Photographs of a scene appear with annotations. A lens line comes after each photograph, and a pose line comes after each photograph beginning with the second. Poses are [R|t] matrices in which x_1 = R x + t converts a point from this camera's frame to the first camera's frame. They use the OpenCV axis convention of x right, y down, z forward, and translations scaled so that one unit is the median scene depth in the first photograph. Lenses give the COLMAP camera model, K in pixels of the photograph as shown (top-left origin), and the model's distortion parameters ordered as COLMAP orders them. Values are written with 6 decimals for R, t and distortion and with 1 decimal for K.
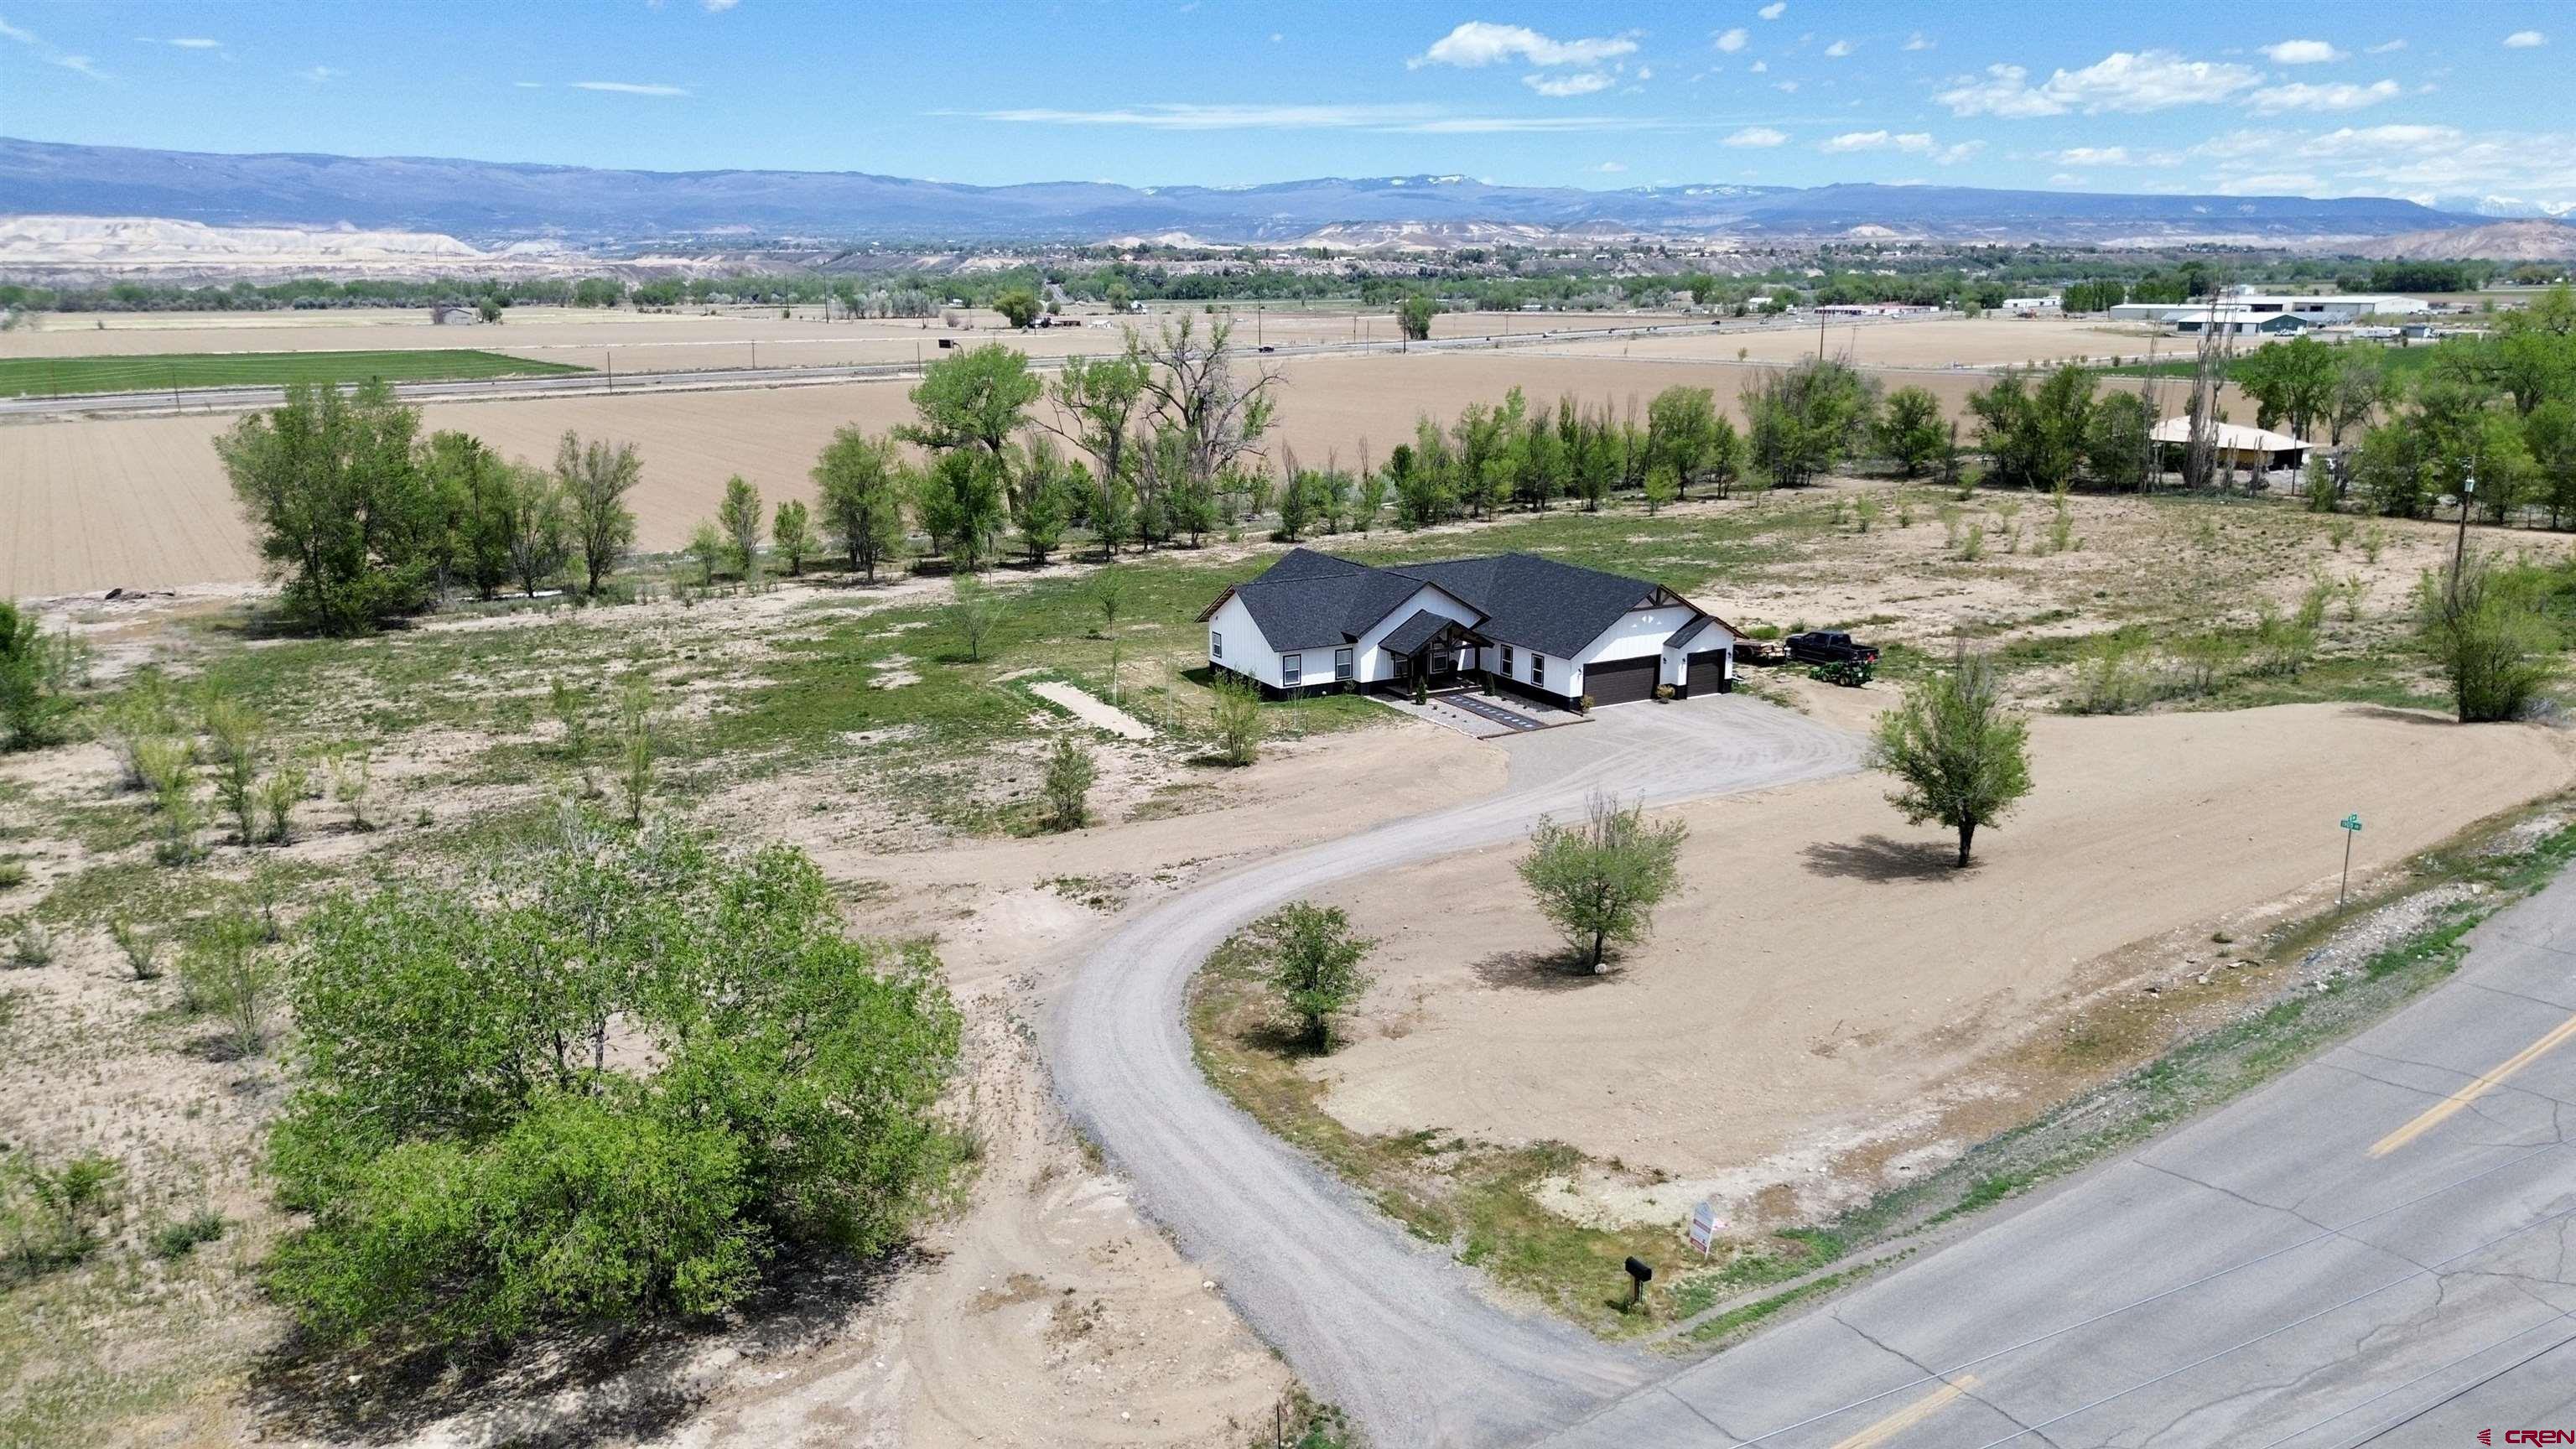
lens RADIAL K [[1813.6, 0, 1288.0], [0, 1813.6, 724.5], [0, 0, 1]] dist [0.084251, -0.085453]
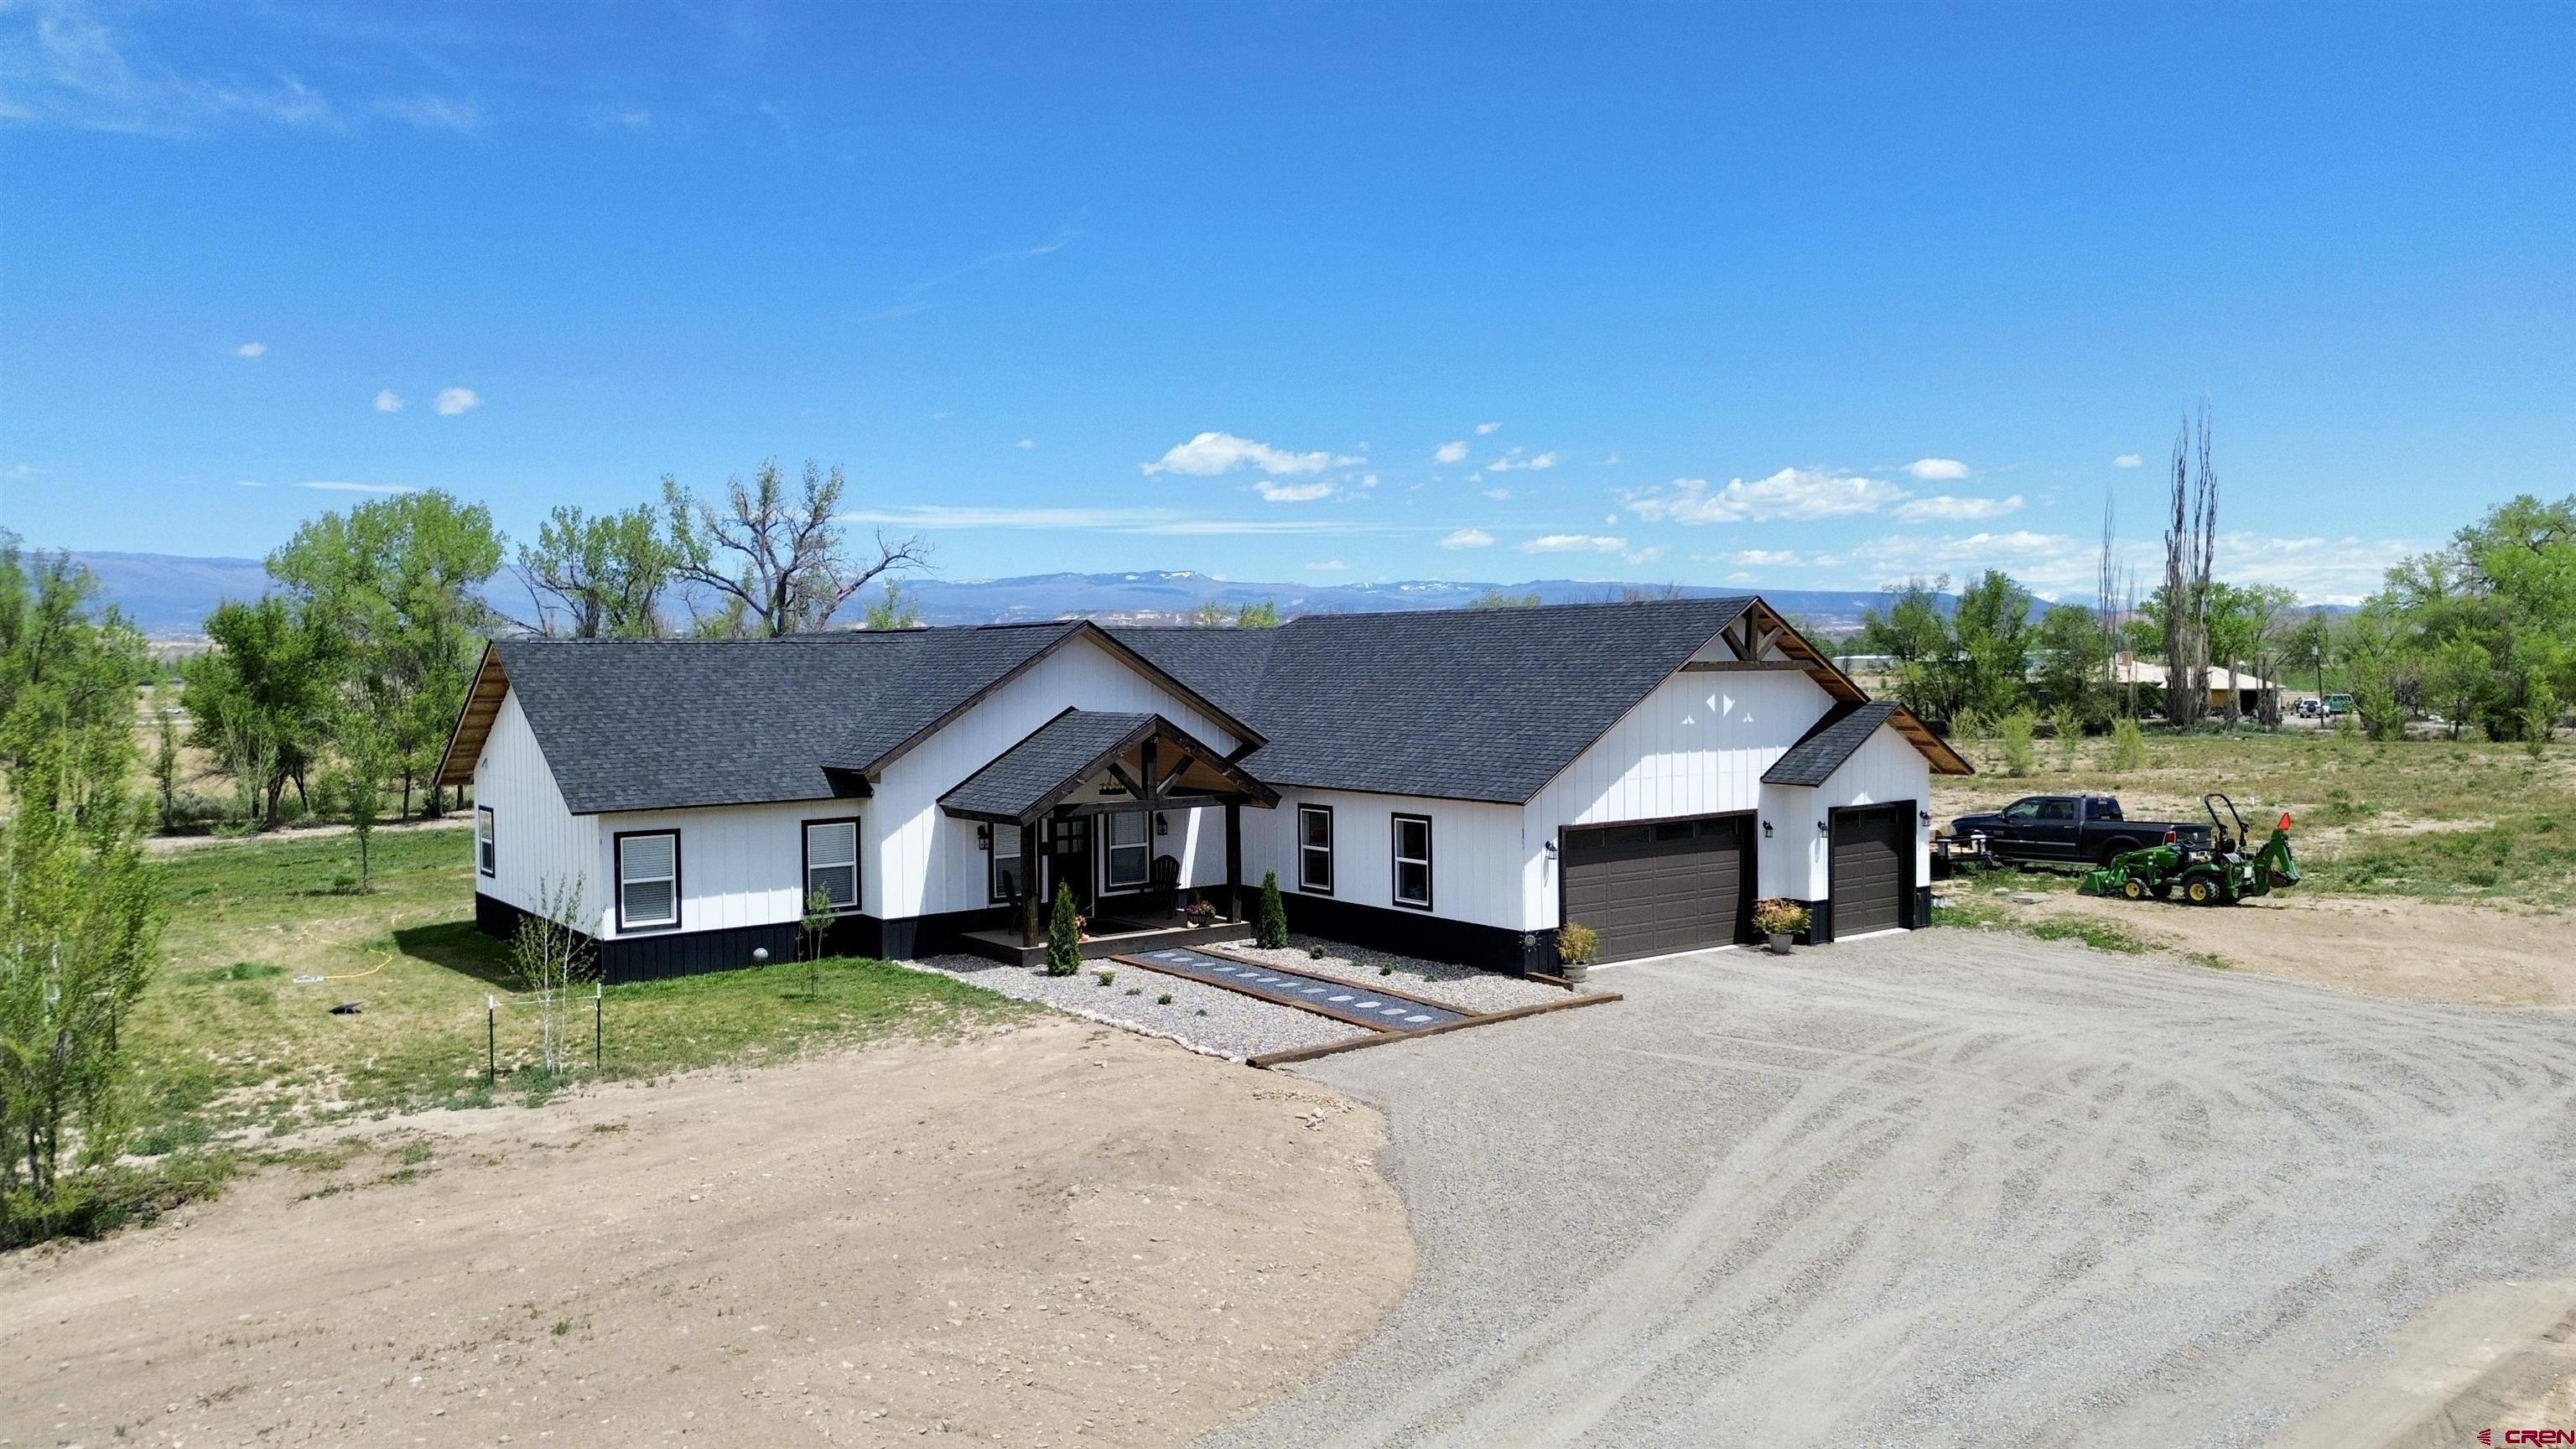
lens RADIAL K [[1824.8, 0, 1288.0], [0, 1824.8, 724.5], [0, 0, 1]] dist [0.037902, -0.008454]
pose [[0.989807, -0.010651, 0.142018, 0.063325], [0.039660, 0.978367, -0.203040, 0.012001], [-0.136783, 0.206603, 0.968817, 0.633377]]
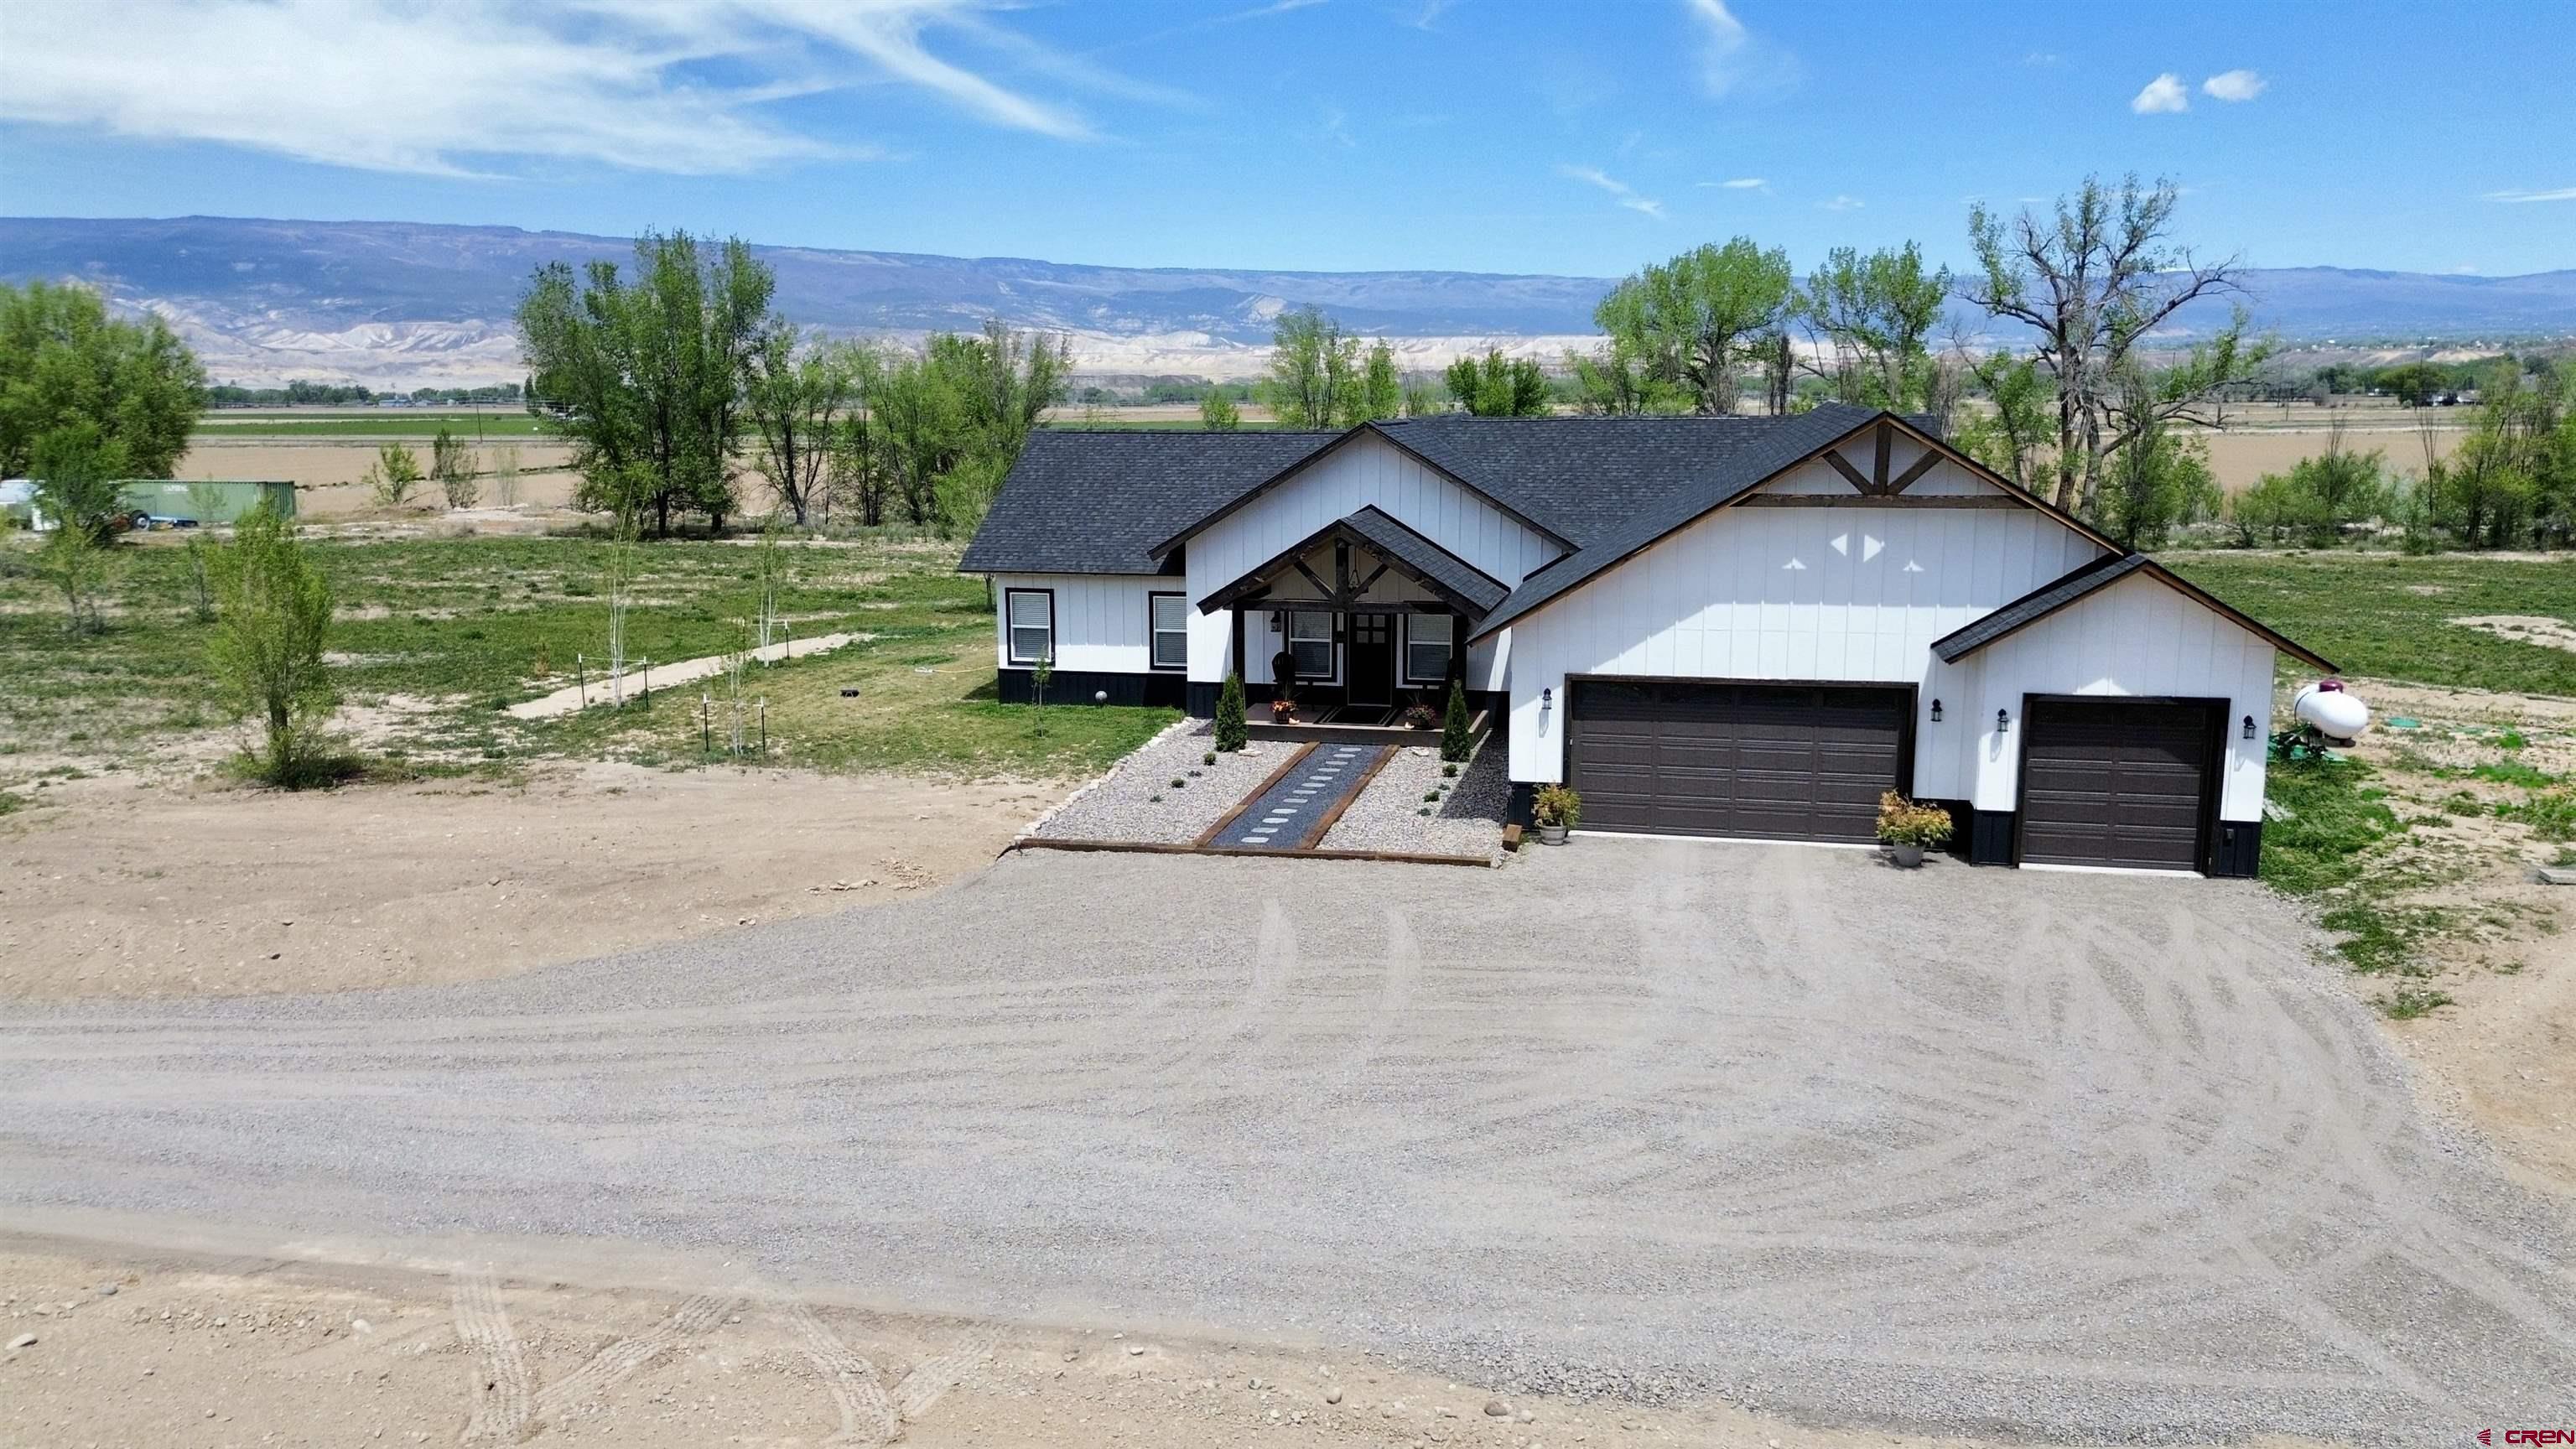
lens RADIAL K [[1813.6, 0, 1288.0], [0, 1813.6, 724.5], [0, 0, 1]] dist [0.084251, -0.085453]
pose [[0.750306, 0.120295, -0.650054, 0.295132], [-0.156793, 0.987630, 0.001791, -0.017230], [0.642228, 0.100580, 0.759886, 0.690069]]
